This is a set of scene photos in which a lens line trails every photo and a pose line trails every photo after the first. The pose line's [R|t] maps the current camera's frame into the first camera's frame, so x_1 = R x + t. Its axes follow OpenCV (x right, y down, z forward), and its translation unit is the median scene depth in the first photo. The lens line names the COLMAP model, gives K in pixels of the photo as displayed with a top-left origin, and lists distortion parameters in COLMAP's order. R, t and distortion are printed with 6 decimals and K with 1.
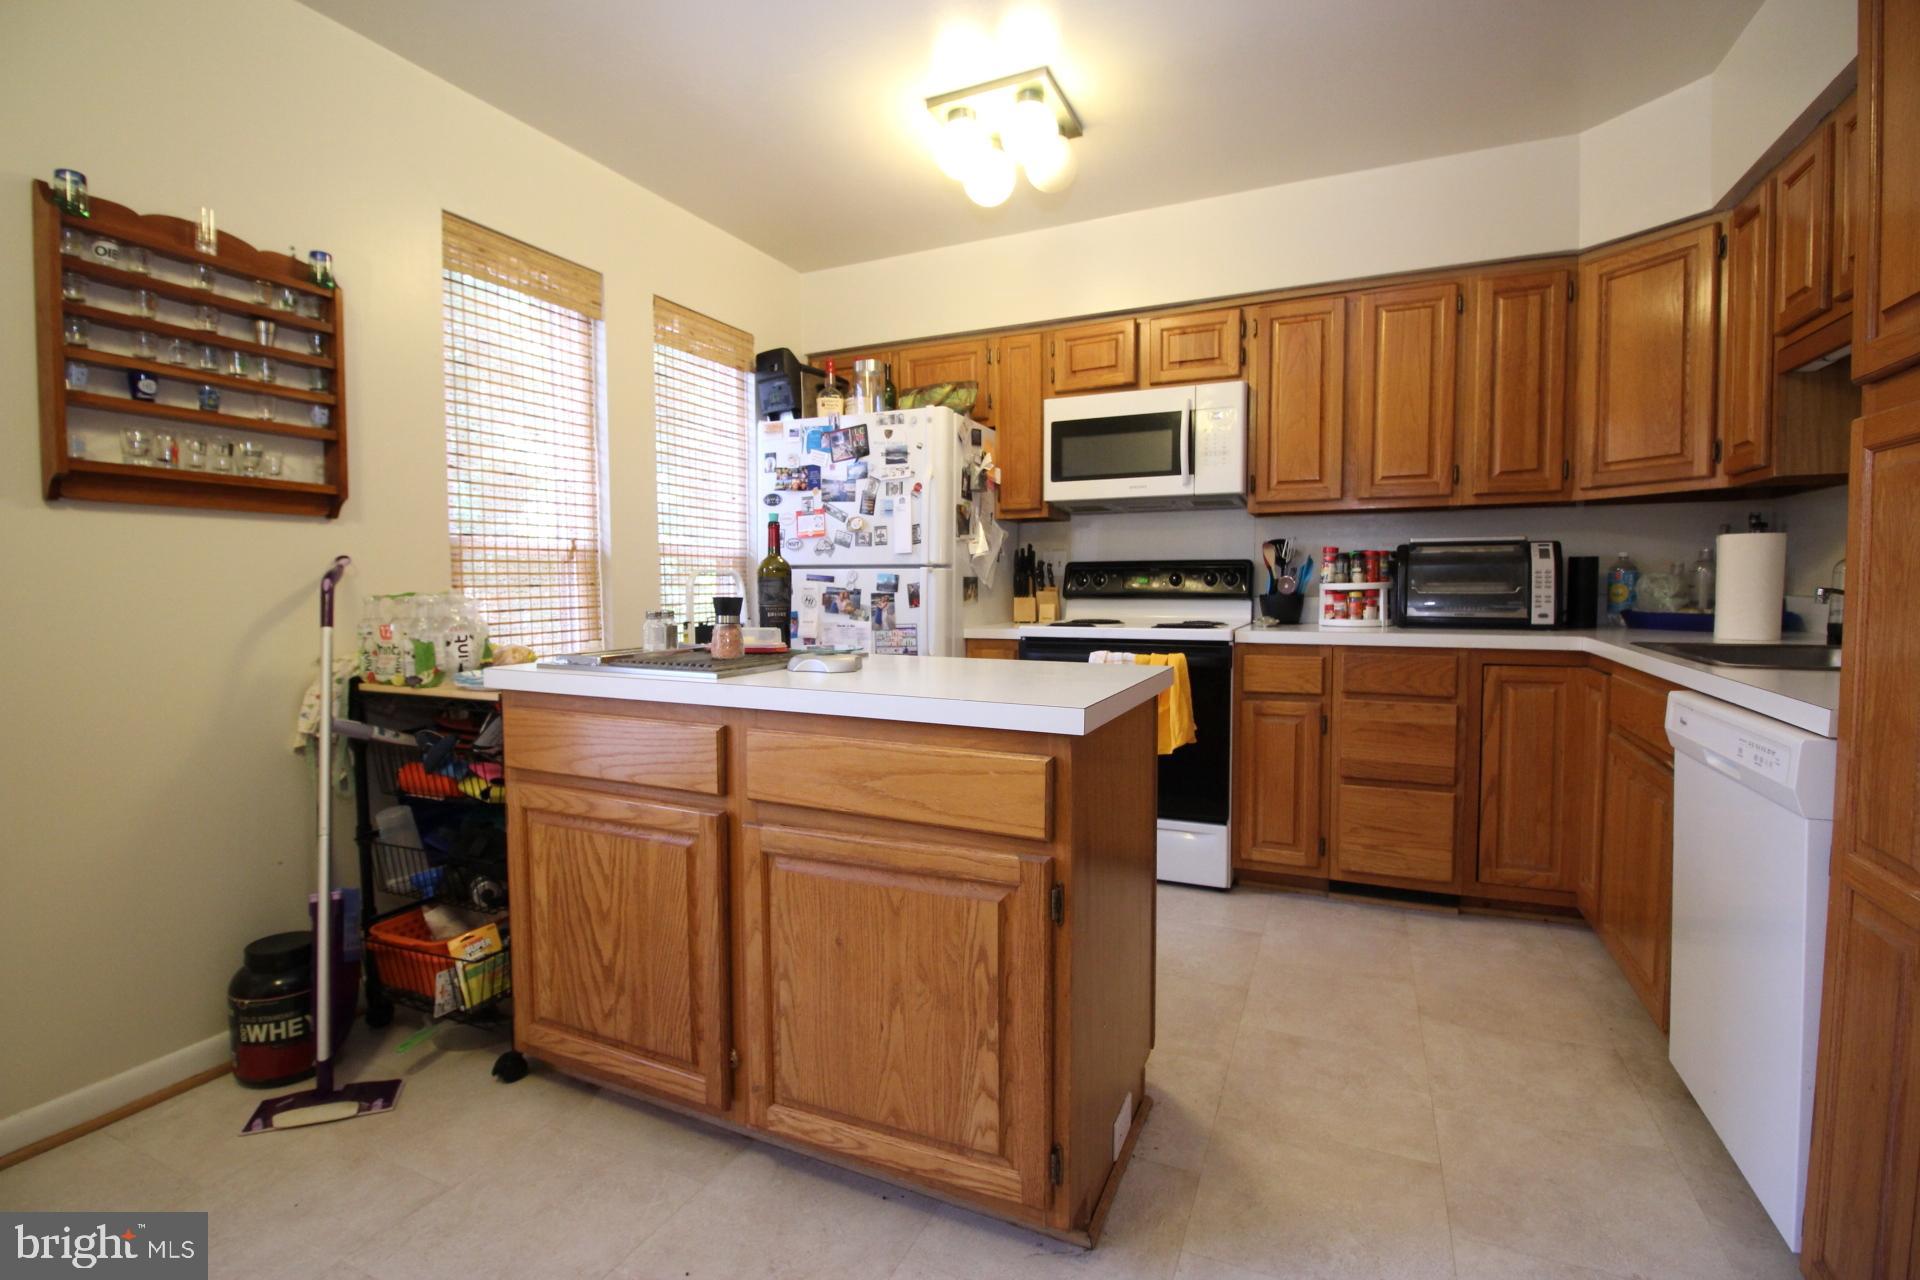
lens RADIAL K [[887.7, 0, 934.2], [0, 887.7, 641.3], [0, 0, 1]] dist [-0.002882, -0.000882]
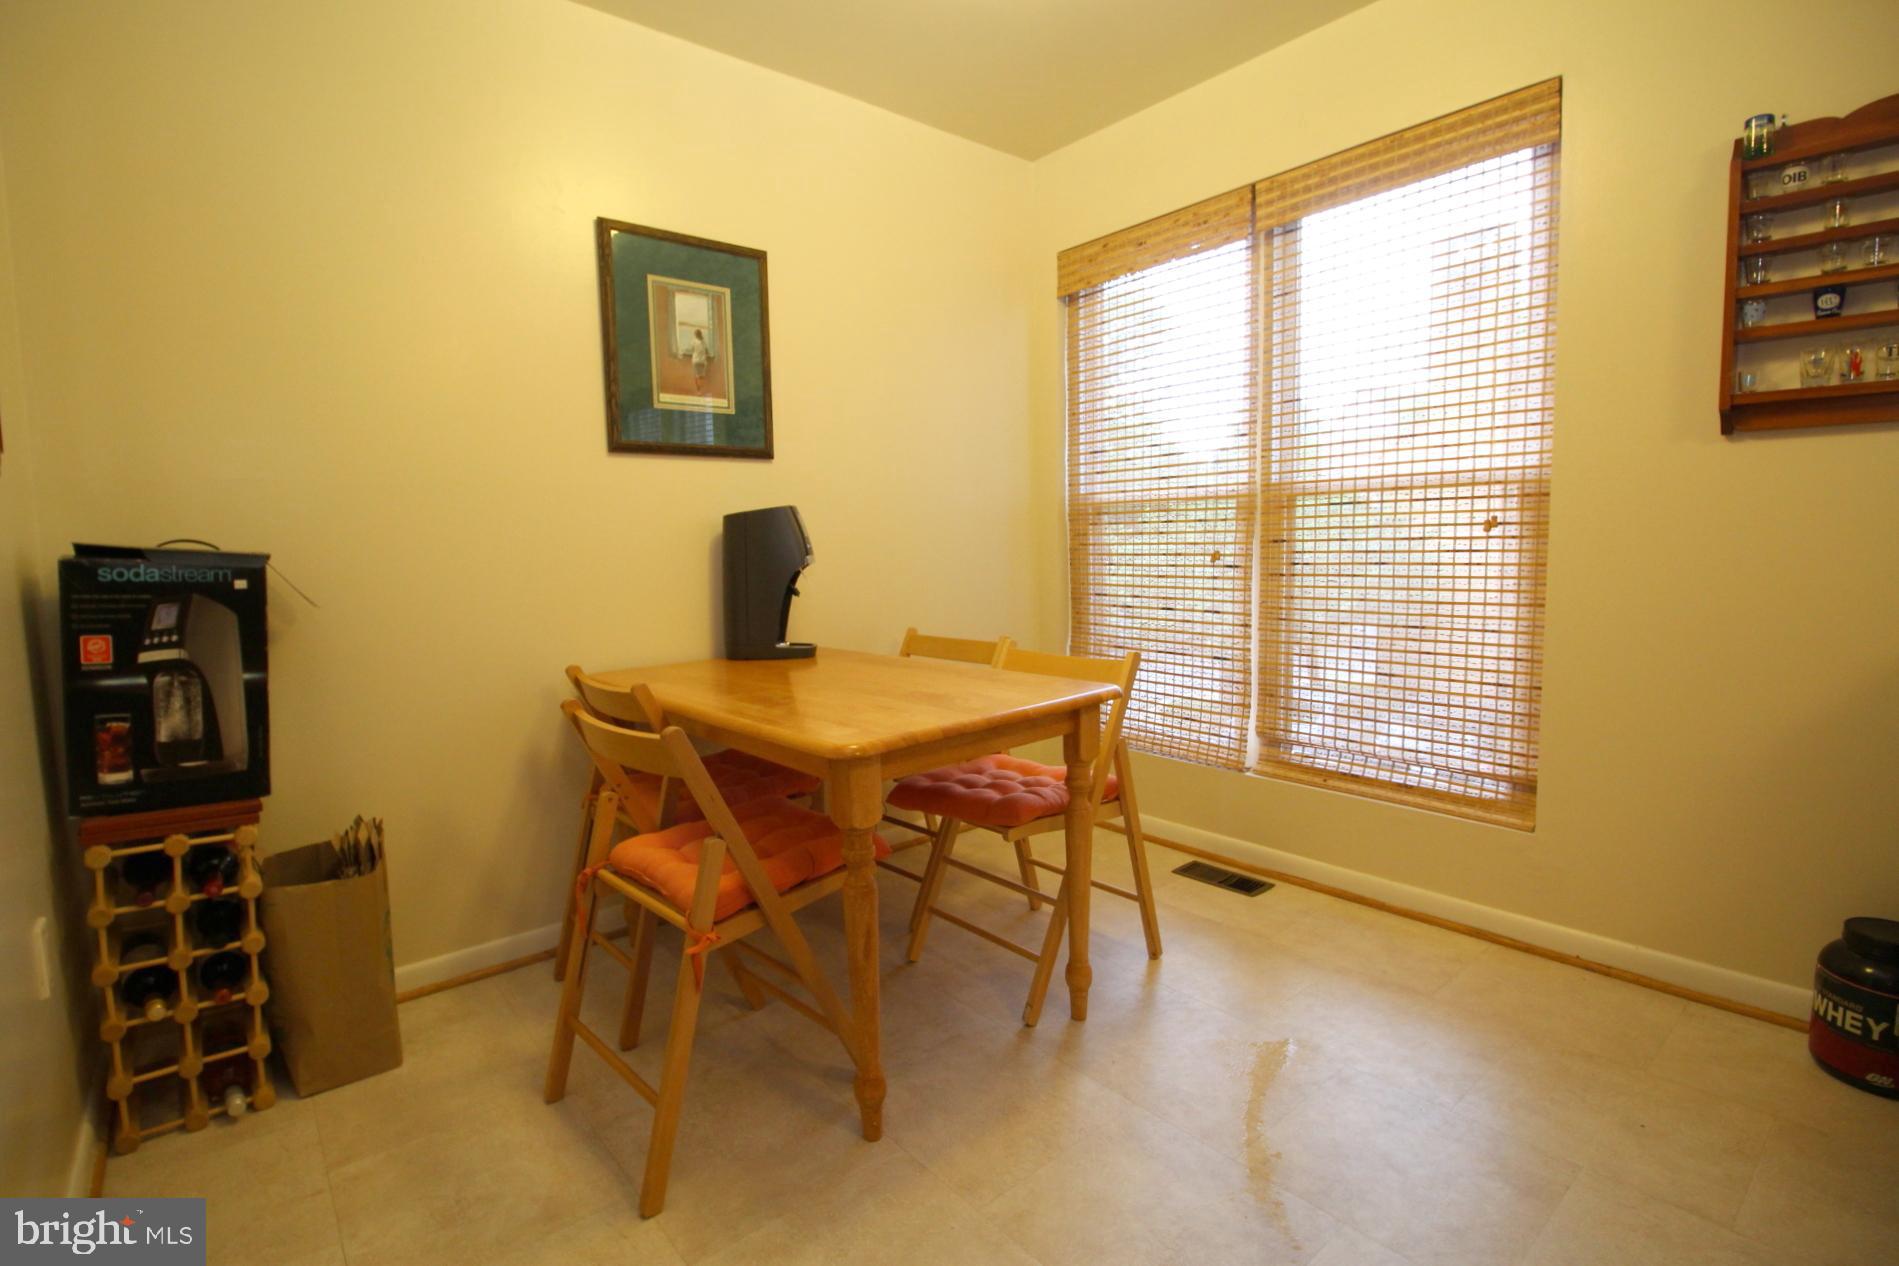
lens RADIAL K [[884.7, 0, 937.2], [0, 884.7, 635.0], [0, 0, 1]] dist [-0.014345, -0.004586]
pose [[-0.425742, 0.112646, -0.897805, 0.385965], [-0.028427, 0.990066, 0.137702, -0.030368], [0.904398, 0.084147, -0.418310, 0.529561]]
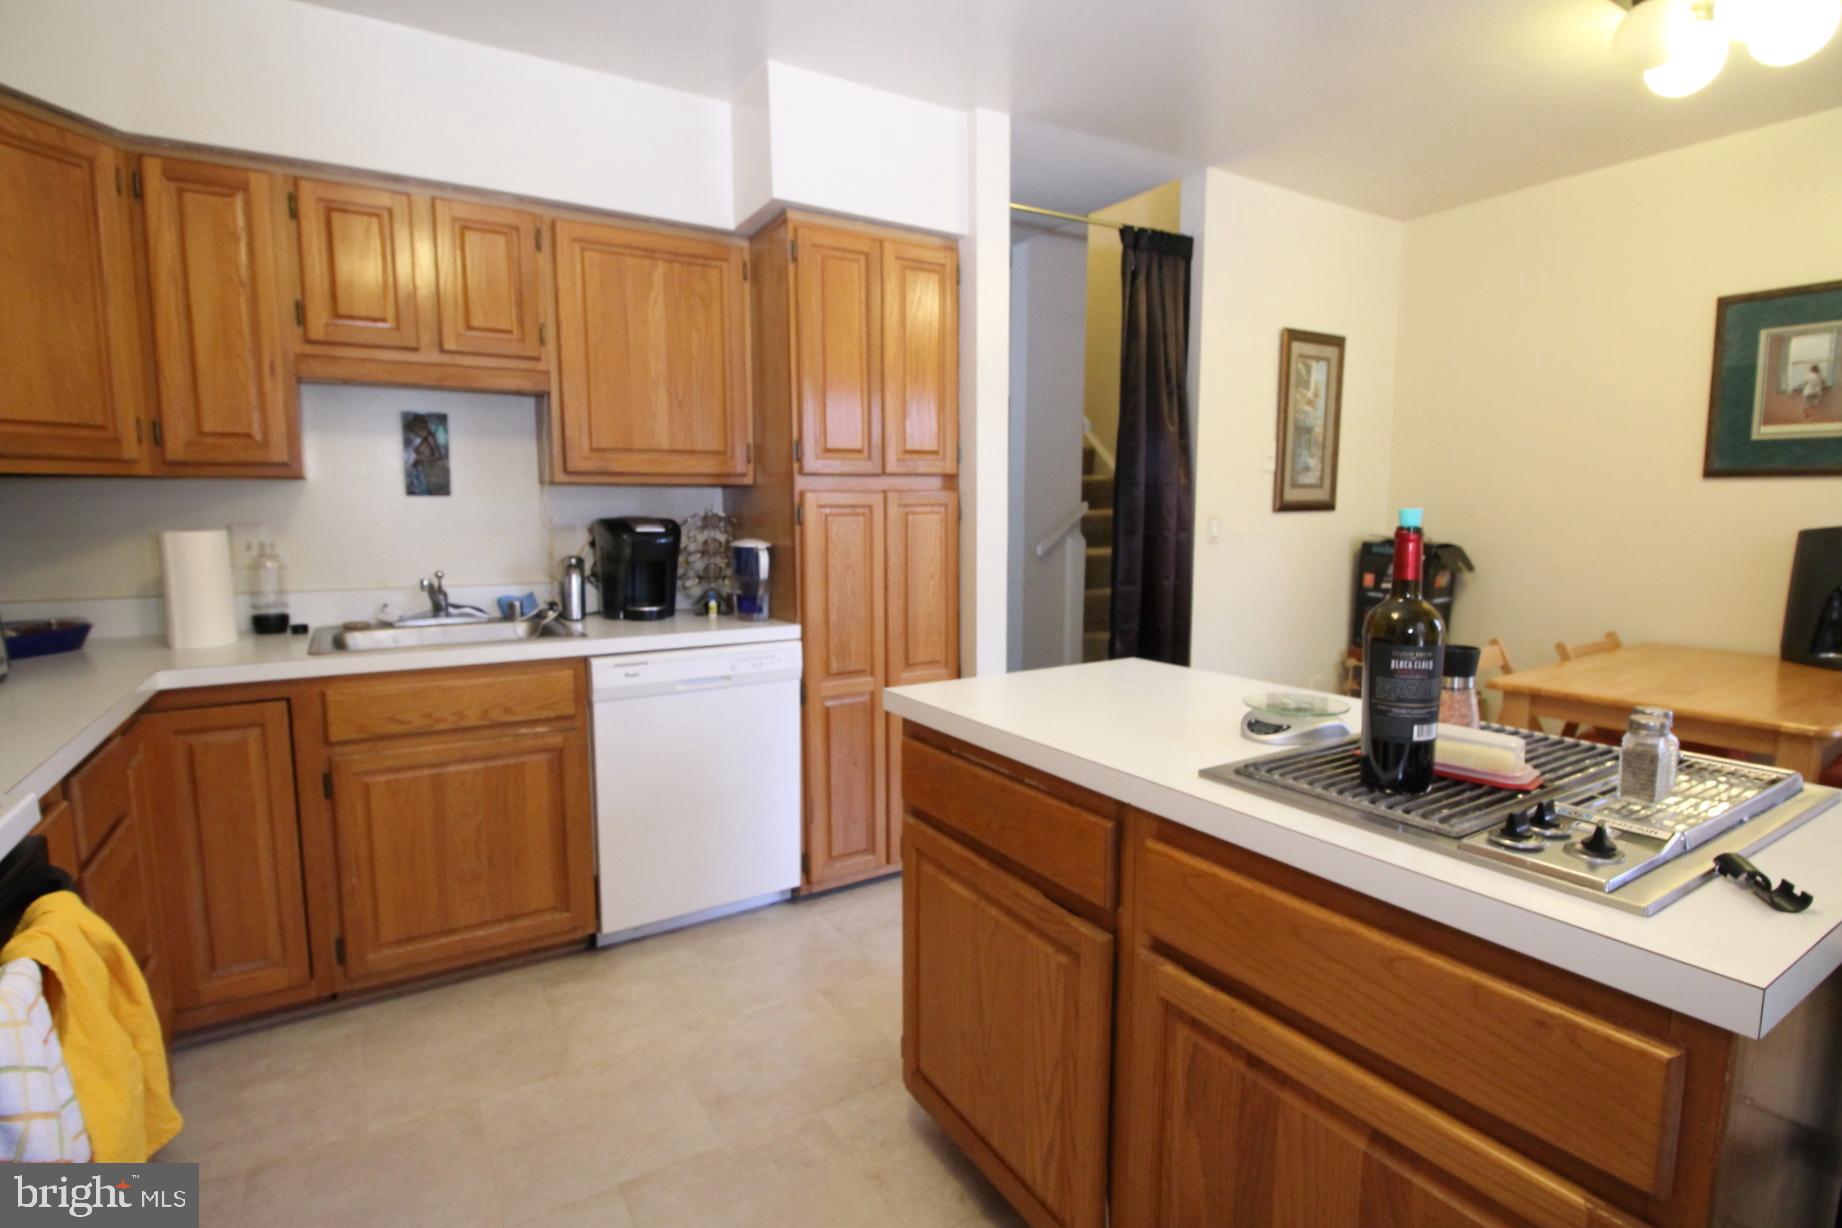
lens RADIAL K [[904.7, 0, 912.8], [0, 904.7, 608.4], [0, 0, 1]] dist [-0.001359, -0.007415]
pose [[-0.843249, -0.051601, 0.535041, -0.251714], [0.045076, 0.985087, 0.166045, -0.207278], [-0.535630, 0.164135, -0.828348, 1.755883]]
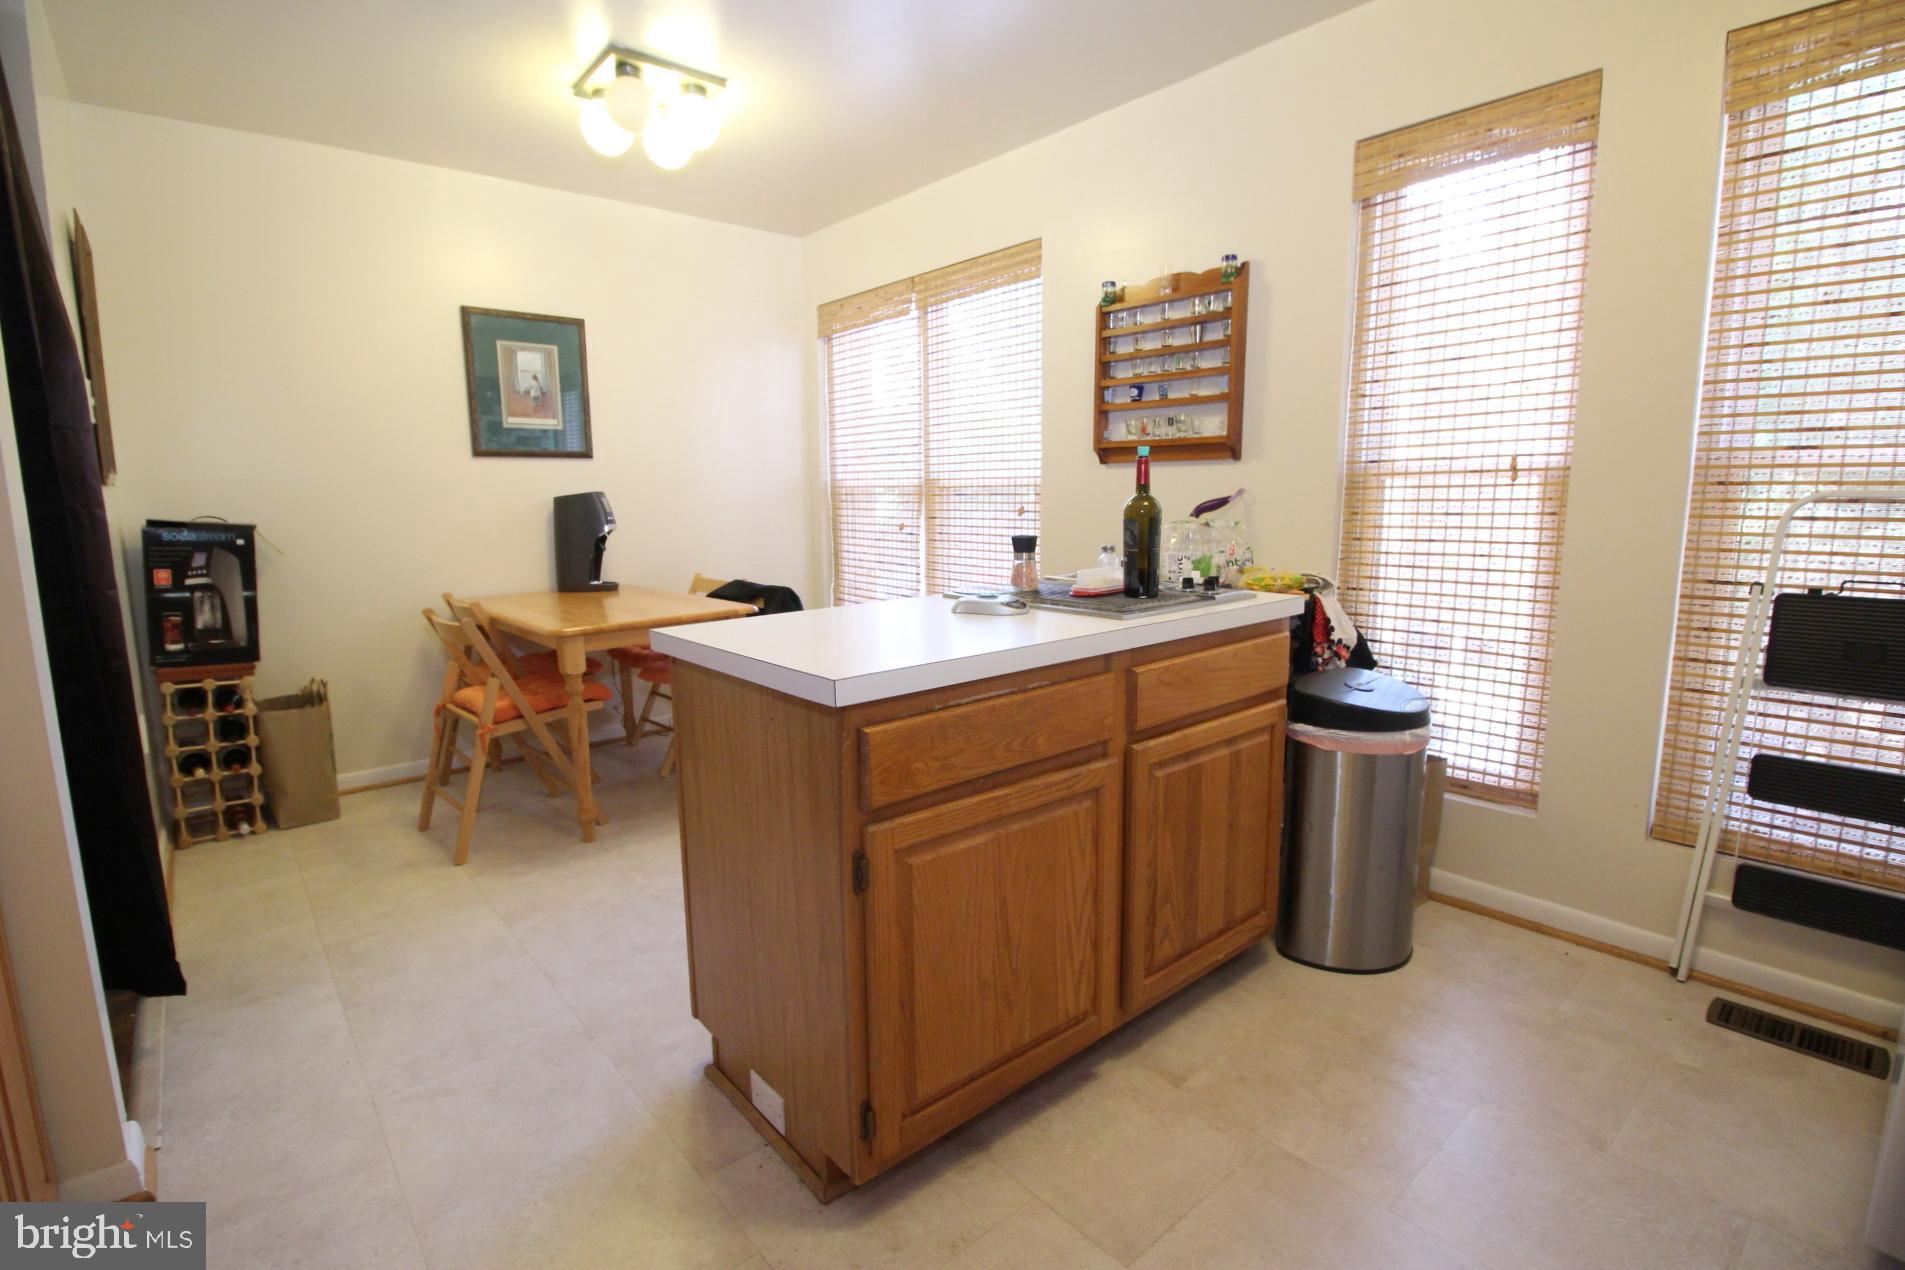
lens RADIAL K [[897.3, 0, 952.5], [0, 897.3, 635.0], [0, 0, 1]] dist [-0.017232, -0.000870]
pose [[-0.409417, 0.155589, -0.898983, 0.836496], [-0.043110, 0.980952, 0.189409, -0.135850], [0.911328, 0.116303, -0.394911, 1.363316]]
